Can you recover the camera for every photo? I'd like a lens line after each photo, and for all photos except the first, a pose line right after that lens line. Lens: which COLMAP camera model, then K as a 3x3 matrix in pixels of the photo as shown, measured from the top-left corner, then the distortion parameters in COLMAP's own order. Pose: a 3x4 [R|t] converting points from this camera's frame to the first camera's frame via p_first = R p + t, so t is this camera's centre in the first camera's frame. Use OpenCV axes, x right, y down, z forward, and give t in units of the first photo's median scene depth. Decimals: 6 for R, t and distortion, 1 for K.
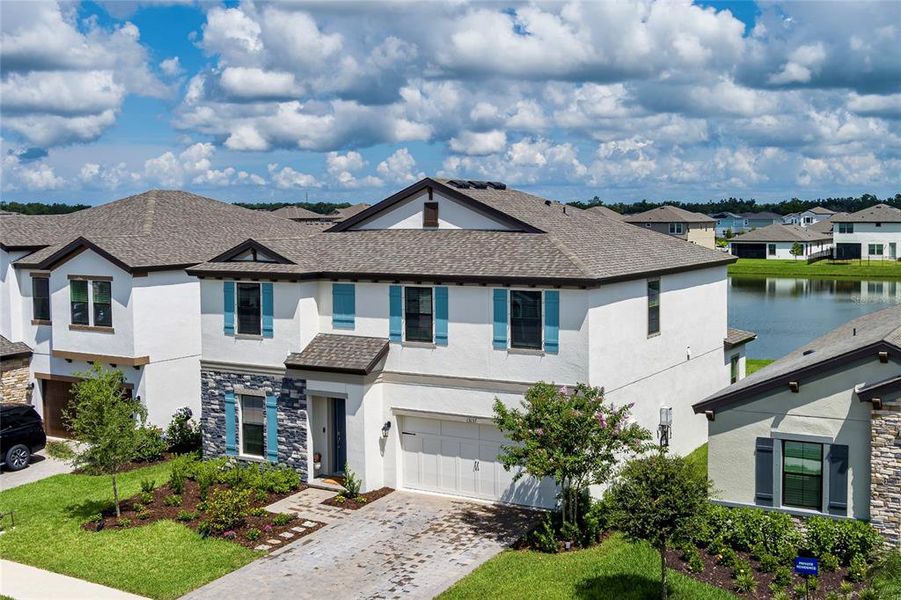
lens RADIAL K [[1030.6, 0, 468.3], [0, 1030.6, 277.6], [0, 0, 1]] dist [-0.052548, -0.016738]
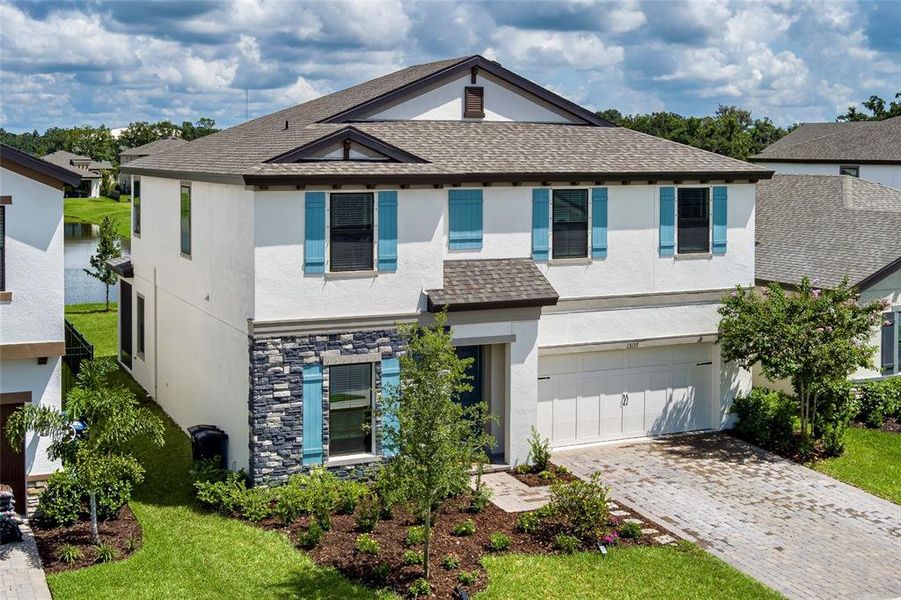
lens RADIAL K [[1124.2, 0, 379.4], [0, 1124.2, 195.1], [0, 0, 1]] dist [-0.014597, -0.079749]
pose [[0.616377, -0.022187, 0.787139, -0.801128], [0.042966, 0.999061, -0.005485, 0.011976], [-0.786278, 0.037201, 0.616751, 0.564165]]
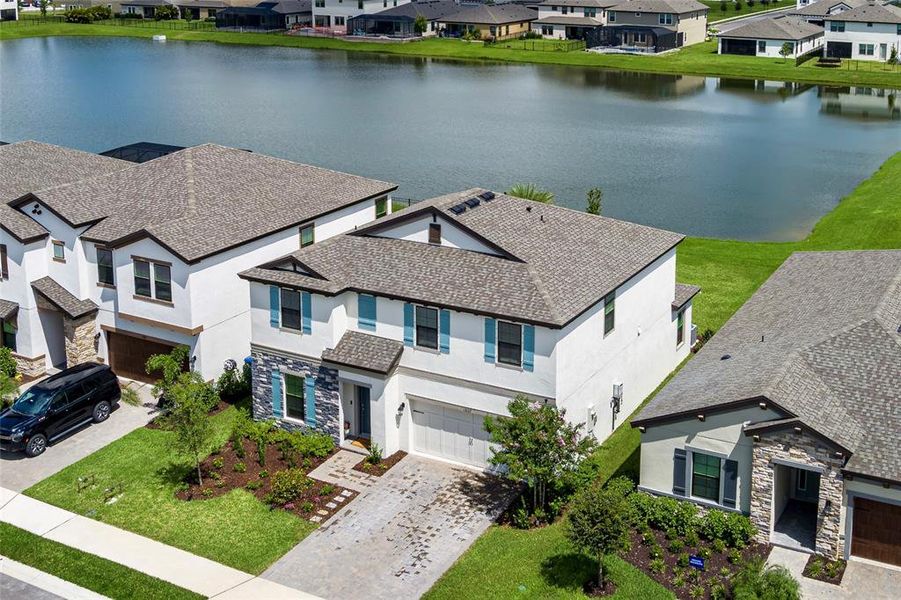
lens RADIAL K [[1117.4, 0, 476.7], [0, 1117.4, 145.0], [0, 0, 1]] dist [-0.038897, -0.047354]
pose [[0.999659, 0.005161, 0.025599, -0.022001], [-0.008305, 0.992213, 0.124278, -0.357579], [-0.024758, -0.124449, 0.991917, -0.355253]]
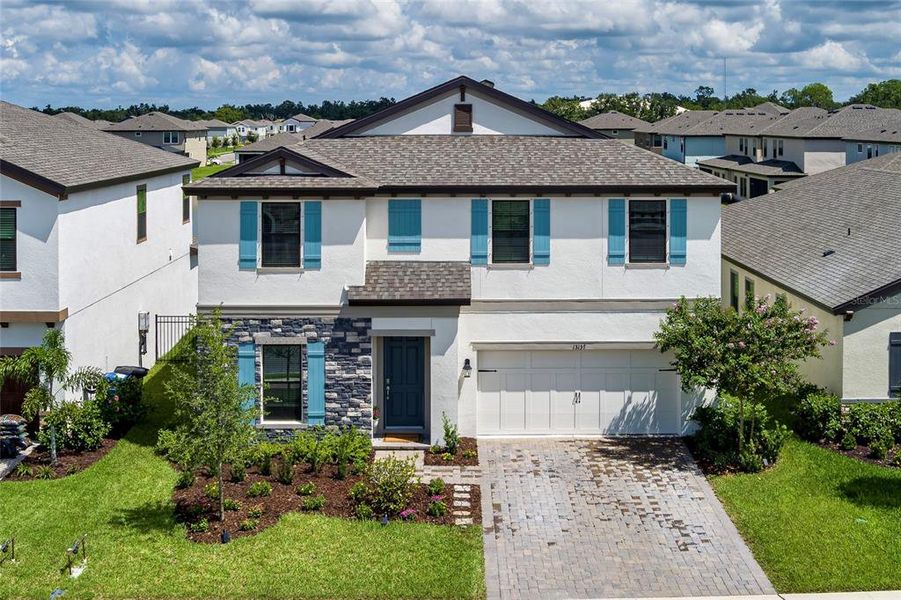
lens RADIAL K [[1169.2, 0, 448.8], [0, 1169.2, 133.8], [0, 0, 1]] dist [-0.042757, -0.026860]
pose [[0.865170, 0.000362, 0.501478, -0.576440], [0.025652, 0.998659, -0.044976, -0.003798], [-0.500822, 0.051776, 0.864000, 0.159547]]
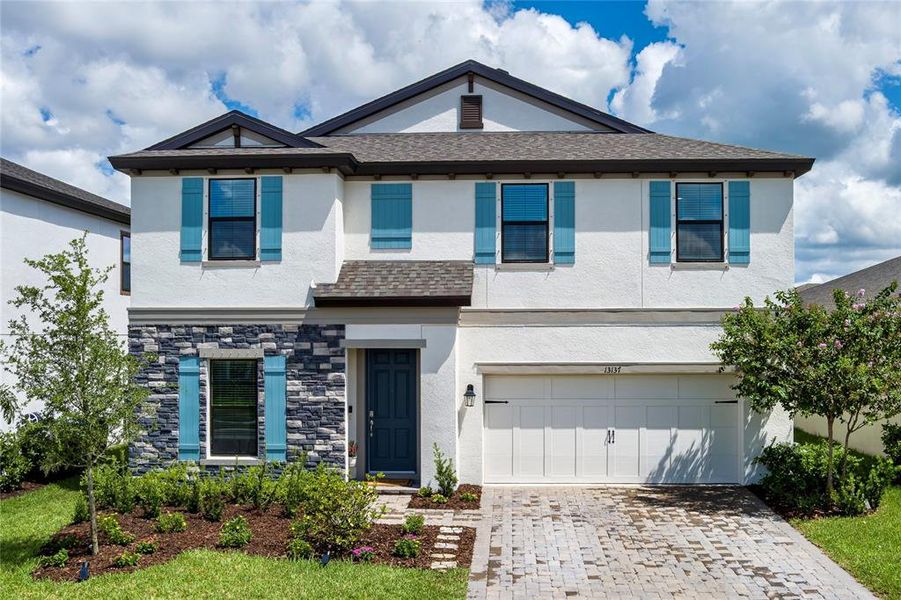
lens RADIAL K [[918.6, 0, 454.7], [0, 918.6, 341.1], [0, 0, 1]] dist [-0.066198, -0.009942]
pose [[0.892108, 0.004952, 0.451795, -0.358507], [0.022126, 0.998261, -0.054631, 0.143808], [-0.451280, 0.058734, 0.890448, 0.465301]]
